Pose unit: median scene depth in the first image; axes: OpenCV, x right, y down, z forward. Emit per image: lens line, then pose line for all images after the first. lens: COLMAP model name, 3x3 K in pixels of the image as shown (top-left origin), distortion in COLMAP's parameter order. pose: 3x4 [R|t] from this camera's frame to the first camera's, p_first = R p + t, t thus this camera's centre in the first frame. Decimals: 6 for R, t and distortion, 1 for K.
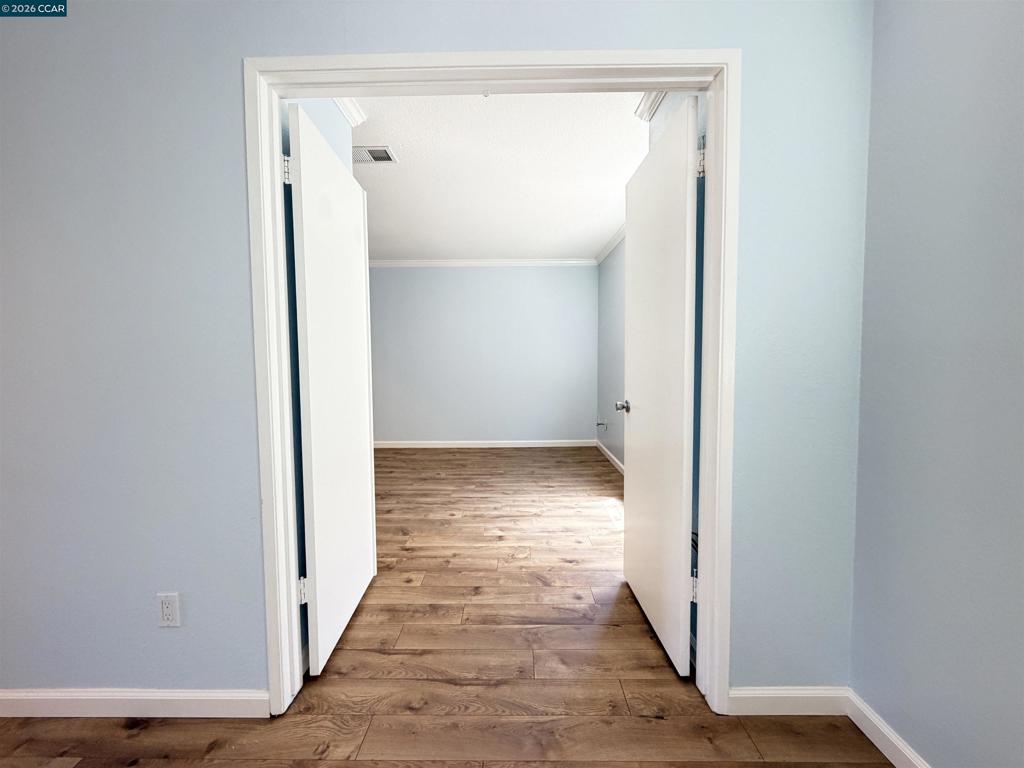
lens RADIAL K [[408.7, 0, 509.3], [0, 408.7, 382.0], [0, 0, 1]] dist [0.000423, 0.000253]
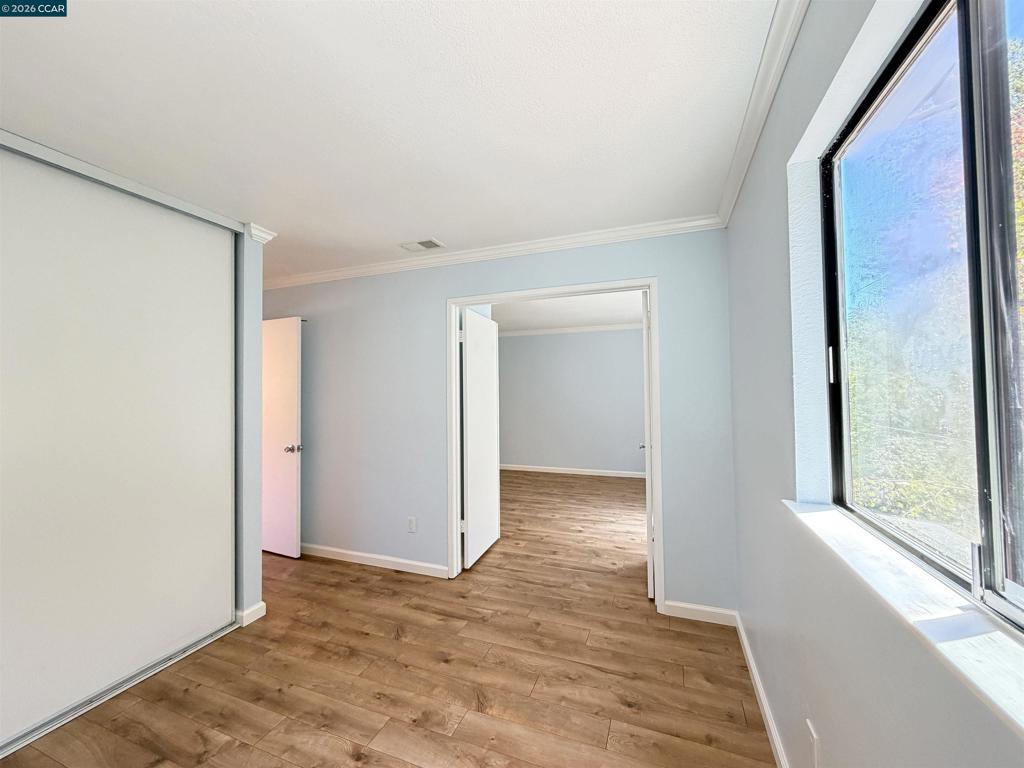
lens RADIAL K [[408.7, 0, 509.3], [0, 408.7, 382.0], [0, 0, 1]] dist [0.000423, 0.000253]
pose [[0.938161, -0.010389, -0.346044, 0.218769], [-0.016111, 0.997157, -0.073614, -0.042262], [0.345824, 0.074637, 0.935326, -0.450675]]
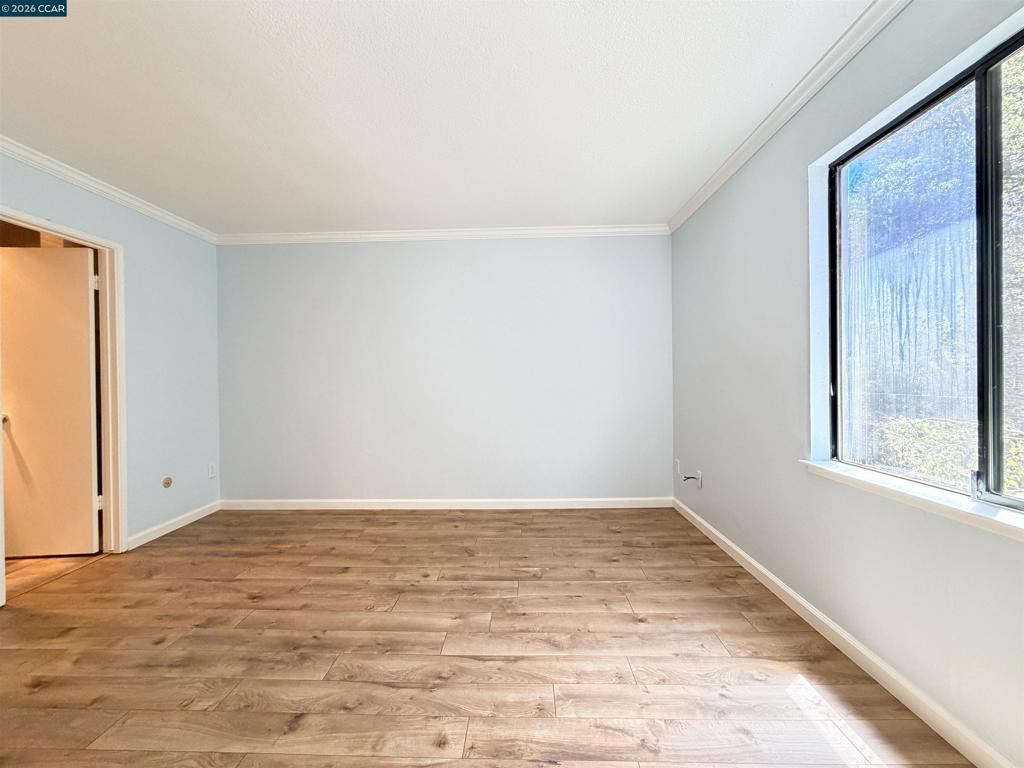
lens RADIAL K [[408.7, 0, 509.3], [0, 408.7, 382.0], [0, 0, 1]] dist [0.000423, 0.000253]
pose [[0.999766, -0.006611, -0.020581, -0.057371], [0.005494, 0.998535, -0.053828, -0.016271], [0.020907, 0.053702, 0.998338, 0.553707]]
